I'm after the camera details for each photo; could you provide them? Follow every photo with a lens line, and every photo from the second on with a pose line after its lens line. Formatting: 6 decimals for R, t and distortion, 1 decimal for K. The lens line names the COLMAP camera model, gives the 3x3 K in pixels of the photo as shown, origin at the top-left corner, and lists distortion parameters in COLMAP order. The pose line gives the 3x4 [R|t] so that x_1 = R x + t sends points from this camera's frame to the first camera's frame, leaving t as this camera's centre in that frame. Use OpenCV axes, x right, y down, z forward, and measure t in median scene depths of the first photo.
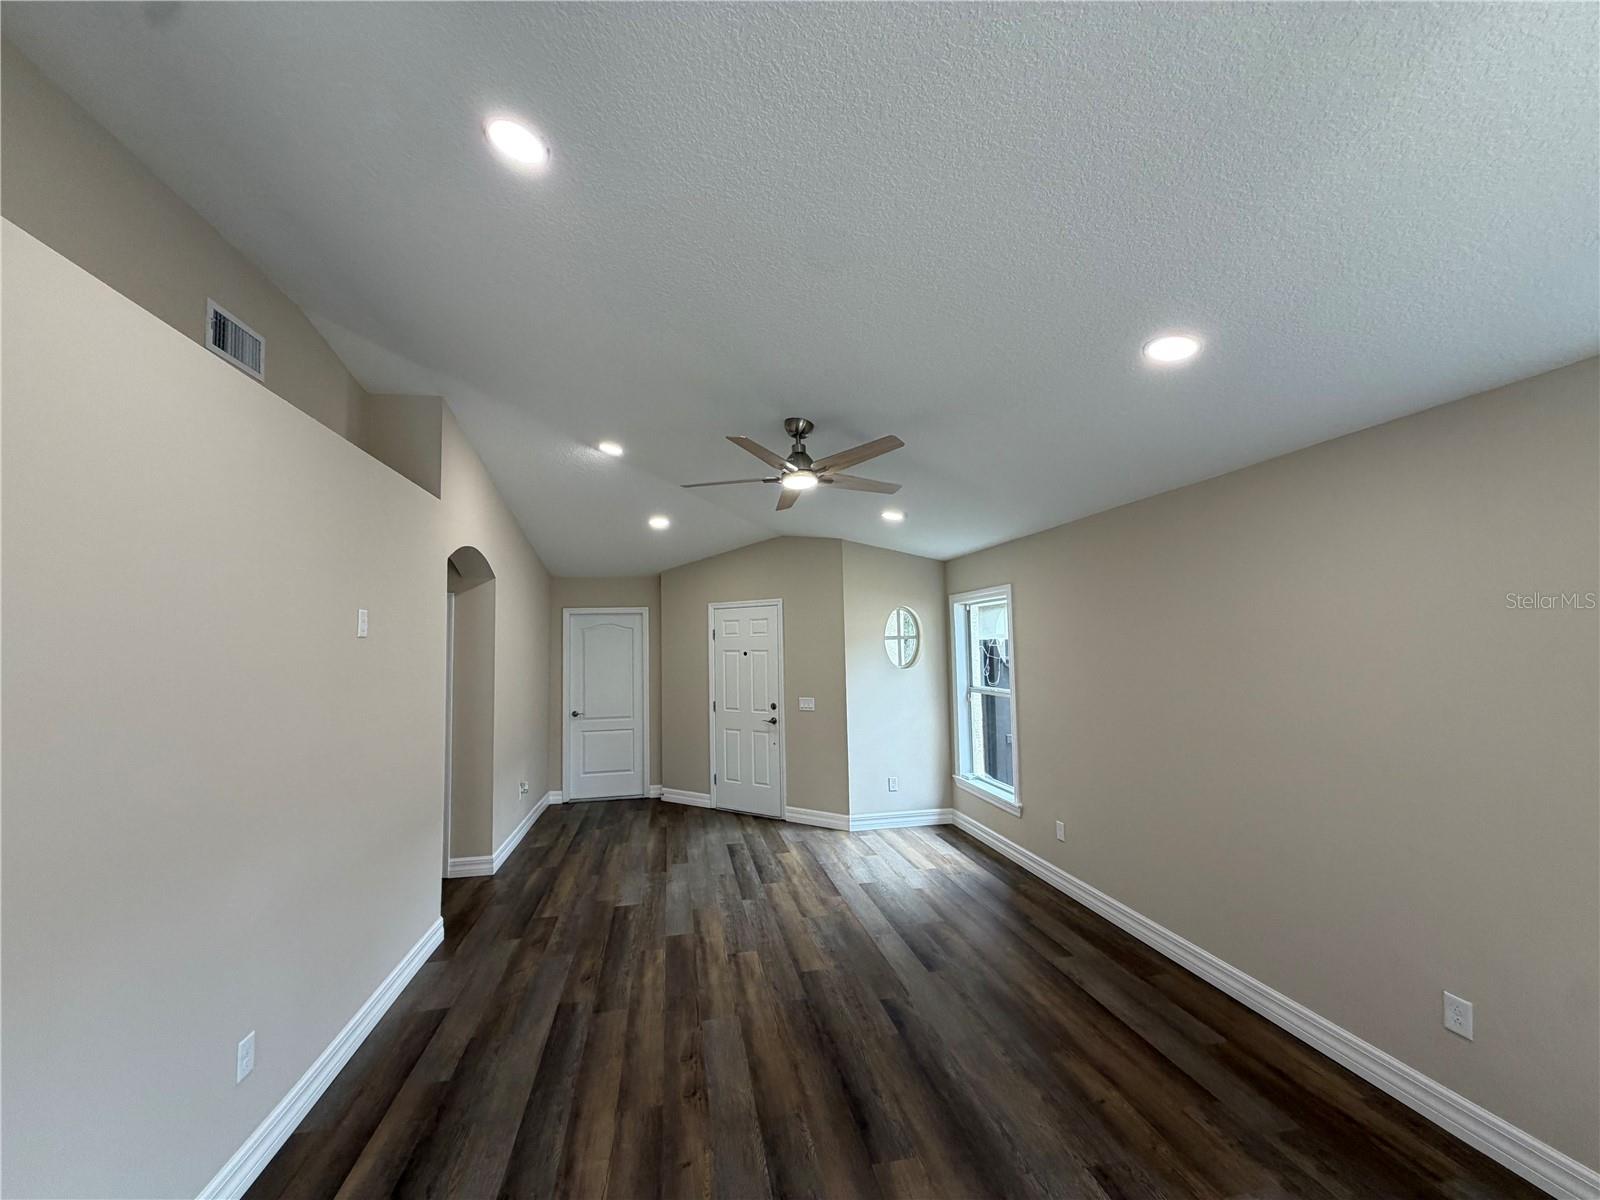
lens RADIAL K [[644.4, 0, 800.0], [0, 644.4, 600.0], [0, 0, 1]] dist [0.000605, -0.000211]
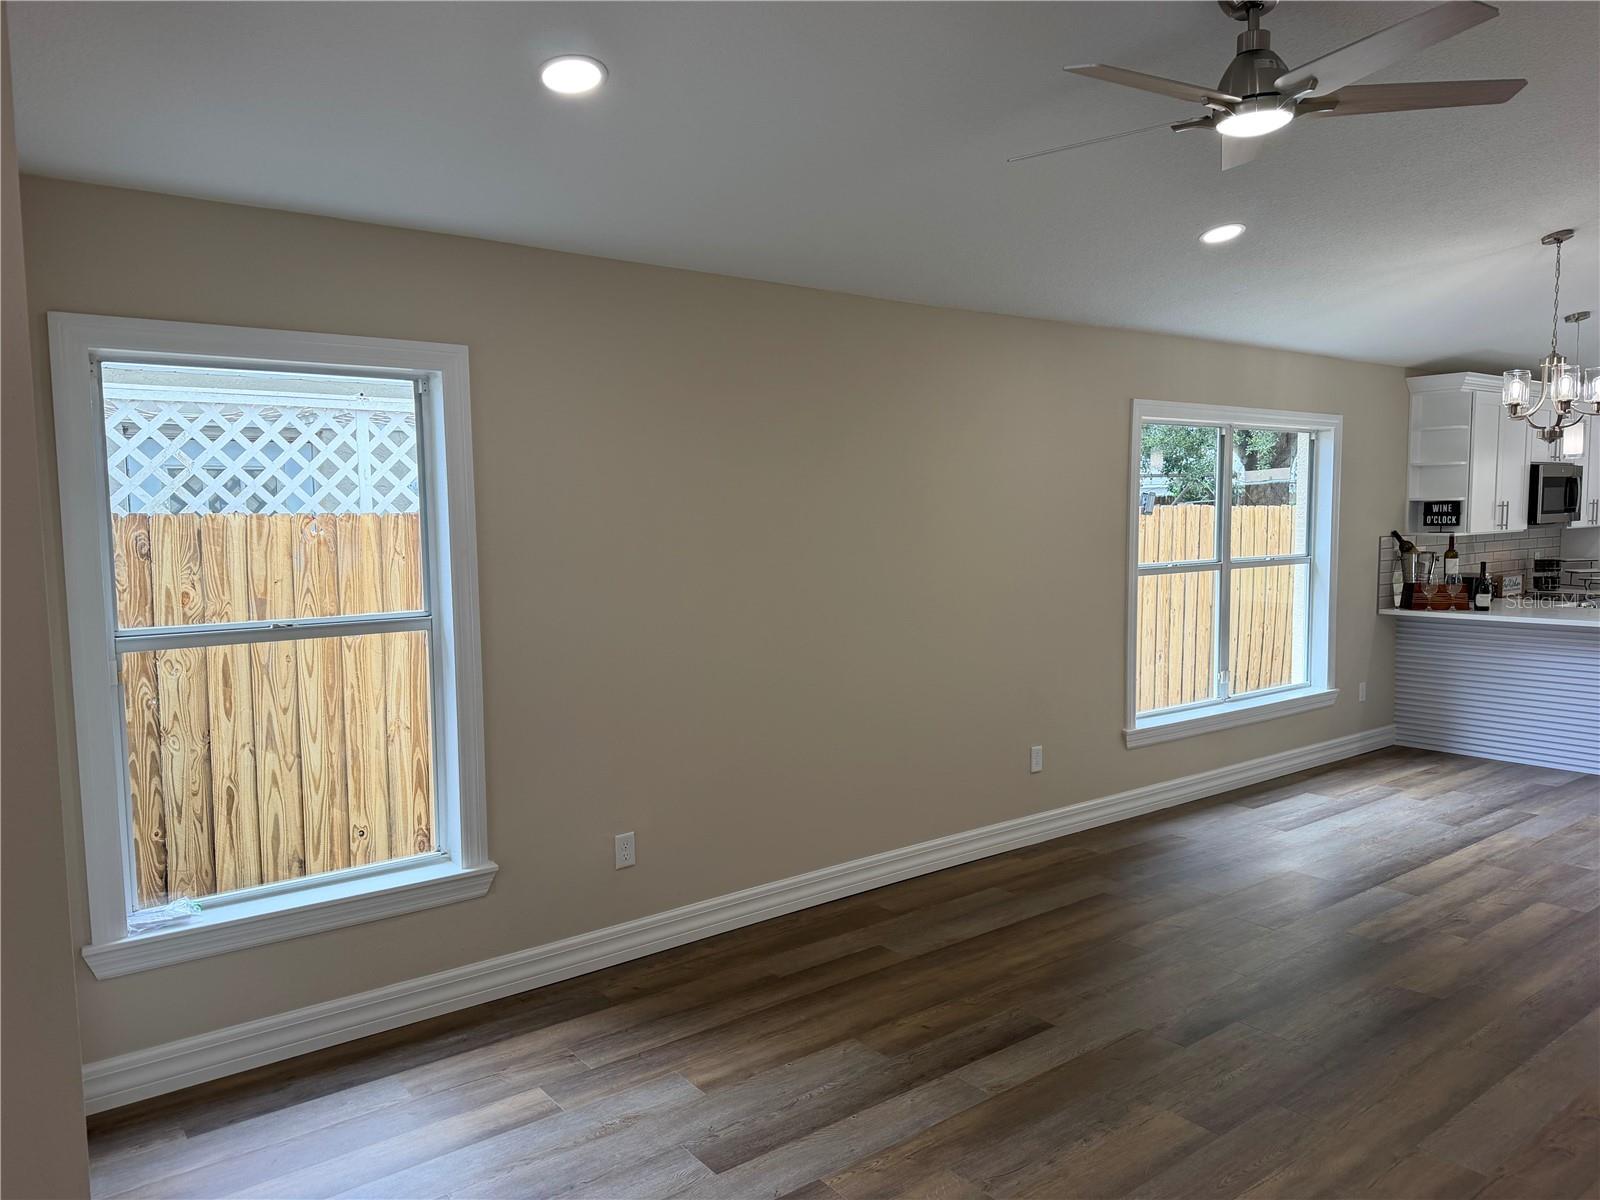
lens RADIAL K [[1120.9, 0, 800.0], [0, 1120.9, 600.0], [0, 0, 1]] dist [-0.001635, -0.002678]
pose [[-0.440034, -0.051827, 0.896484, -0.337964], [-0.042708, 0.998411, 0.036757, 0.083279], [-0.896965, -0.022113, -0.441548, 0.927406]]
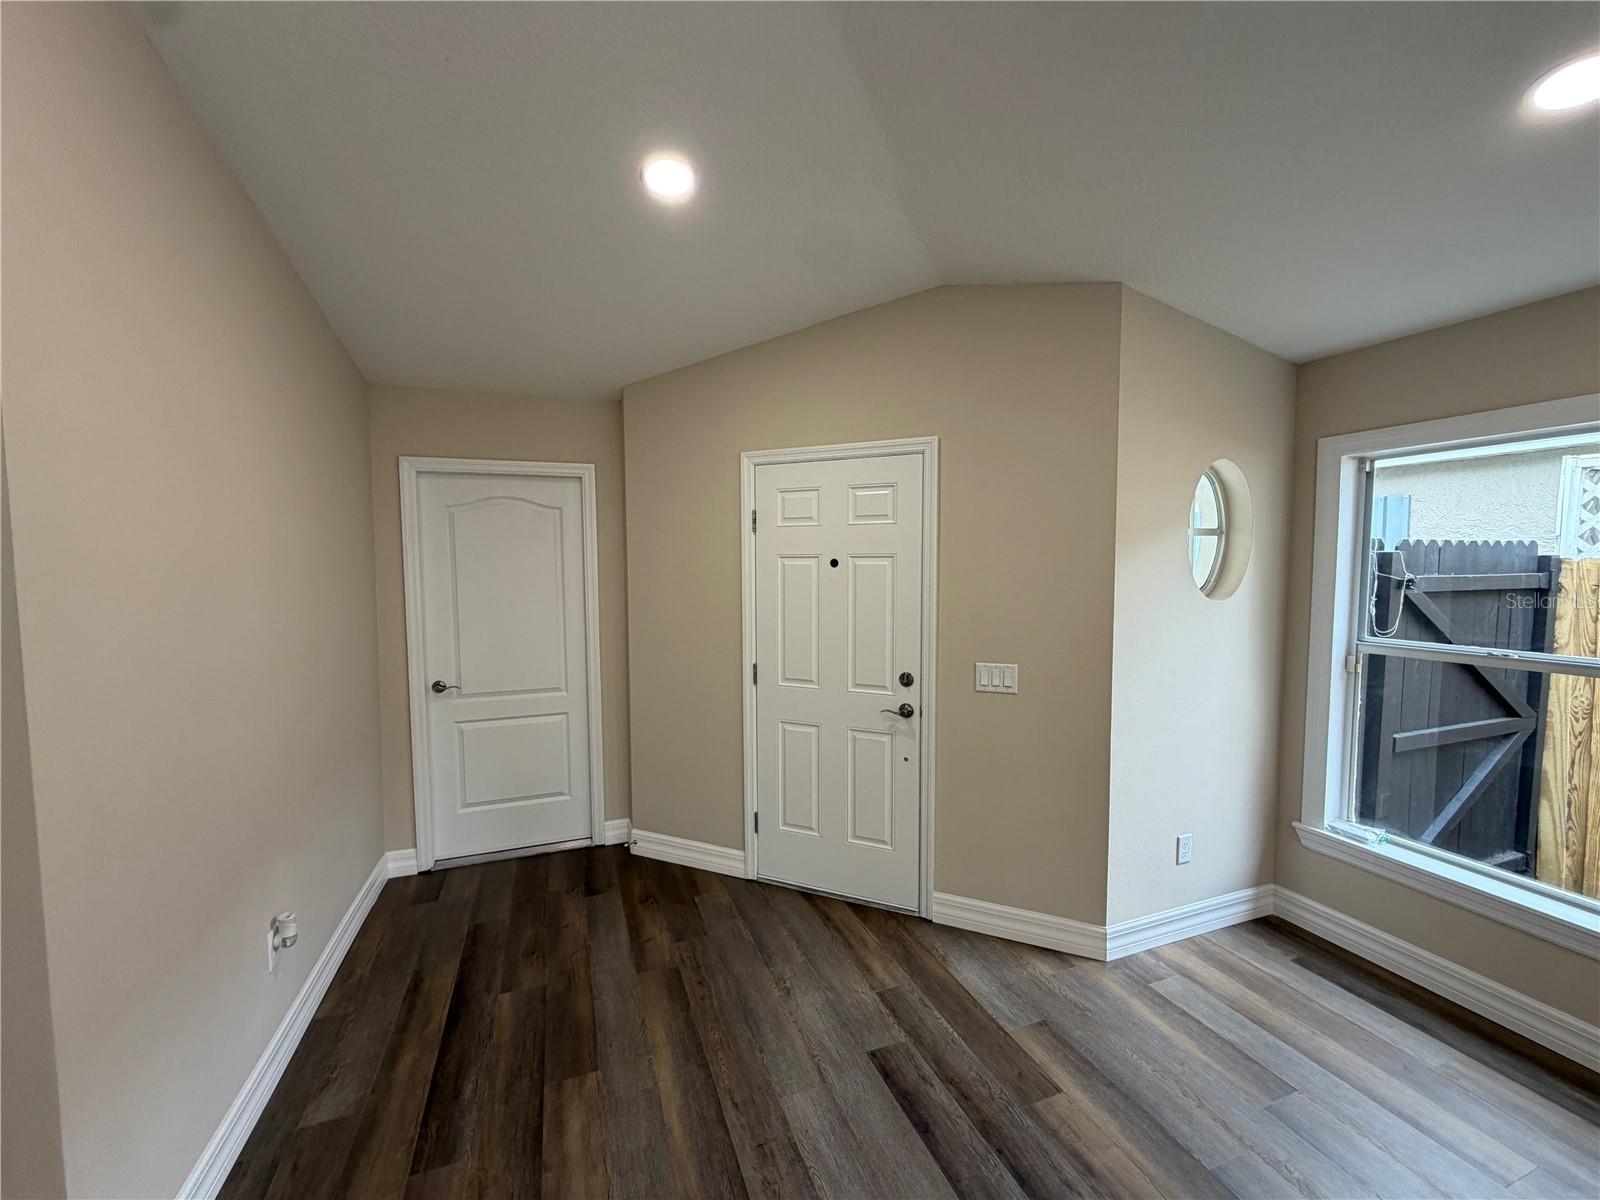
lens RADIAL K [[644.4, 0, 800.0], [0, 644.4, 600.0], [0, 0, 1]] dist [0.000605, -0.000211]
pose [[0.986833, 0.004216, 0.161689, -0.198667], [-0.024789, 0.991792, 0.125435, 0.057686], [-0.159833, -0.127792, 0.978837, 0.607448]]
